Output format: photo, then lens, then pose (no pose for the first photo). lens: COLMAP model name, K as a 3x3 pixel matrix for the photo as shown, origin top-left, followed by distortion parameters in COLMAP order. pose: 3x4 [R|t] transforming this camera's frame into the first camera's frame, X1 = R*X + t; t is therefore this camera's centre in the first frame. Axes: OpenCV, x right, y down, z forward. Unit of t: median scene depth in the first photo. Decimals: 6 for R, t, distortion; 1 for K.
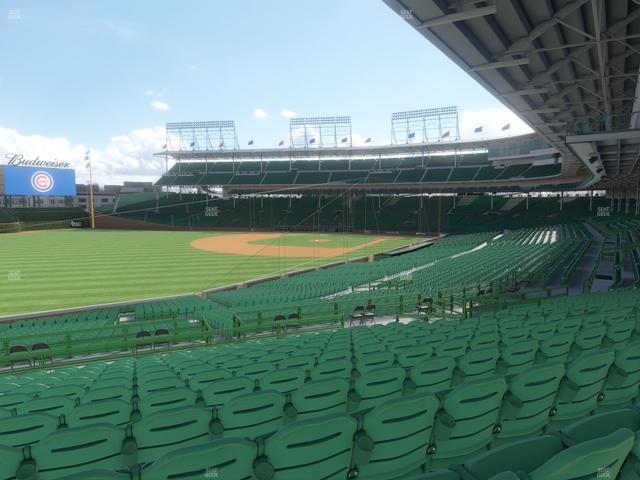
lens RADIAL K [[415.3, 0, 317.9], [0, 415.3, 237.9], [0, 0, 1]] dist [0.000392, -0.000673]
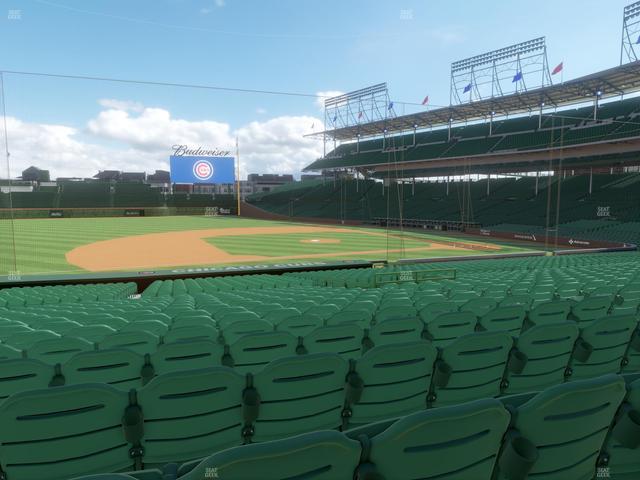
lens RADIAL K [[415.3, 0, 319.6], [0, 415.3, 239.8], [0, 0, 1]] dist [0.000392, -0.000673]
pose [[0.758001, 0.064005, -0.649105, 0.244994], [-0.056600, 0.997874, 0.032299, -0.008742], [0.649793, 0.012257, 0.760013, 0.369581]]
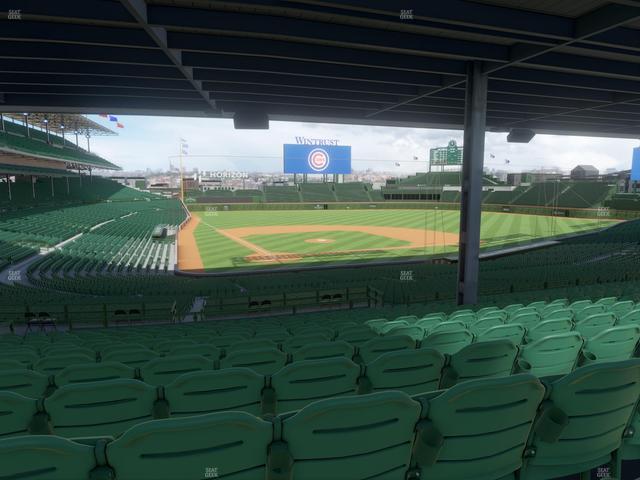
lens RADIAL K [[415.3, 0, 320.8], [0, 415.3, 237.1], [0, 0, 1]] dist [0.000392, -0.000673]
pose [[-0.656799, 0.093195, -0.748284, 0.373969], [-0.064866, 0.981672, 0.179197, -0.088809], [0.751270, 0.166235, -0.638717, 0.968224]]
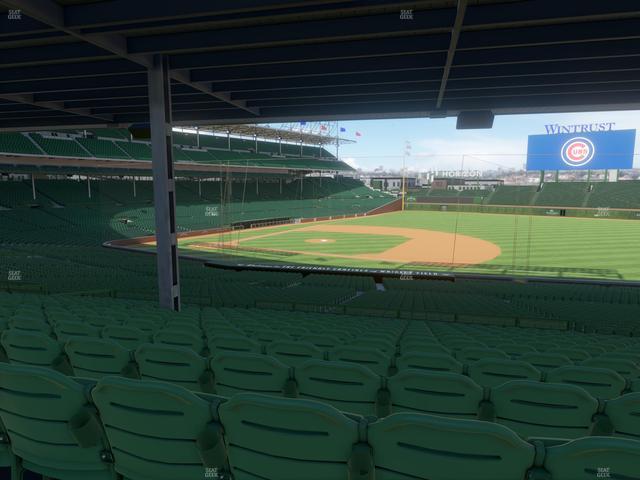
lens RADIAL K [[415.3, 0, 322.7], [0, 415.3, 239.3], [0, 0, 1]] dist [0.000392, -0.000673]
pose [[-0.999039, -0.005372, 0.043496, -0.020157], [0.004063, 0.976834, 0.213958, -0.102379], [-0.043638, 0.213929, -0.975874, 1.130152]]
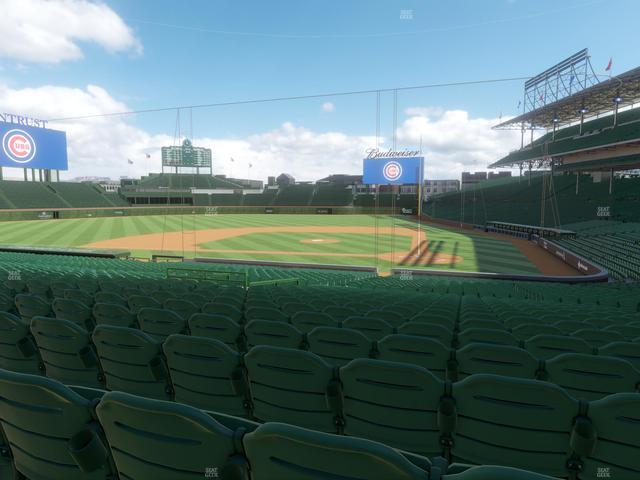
lens RADIAL K [[415.3, 0, 320.3], [0, 415.3, 239.4], [0, 0, 1]] dist [0.000392, -0.000673]
pose [[0.187069, 0.095289, -0.977714, 0.367424], [-0.084777, 0.993137, 0.080571, -0.026974], [0.978682, 0.067816, 0.193864, 0.580265]]
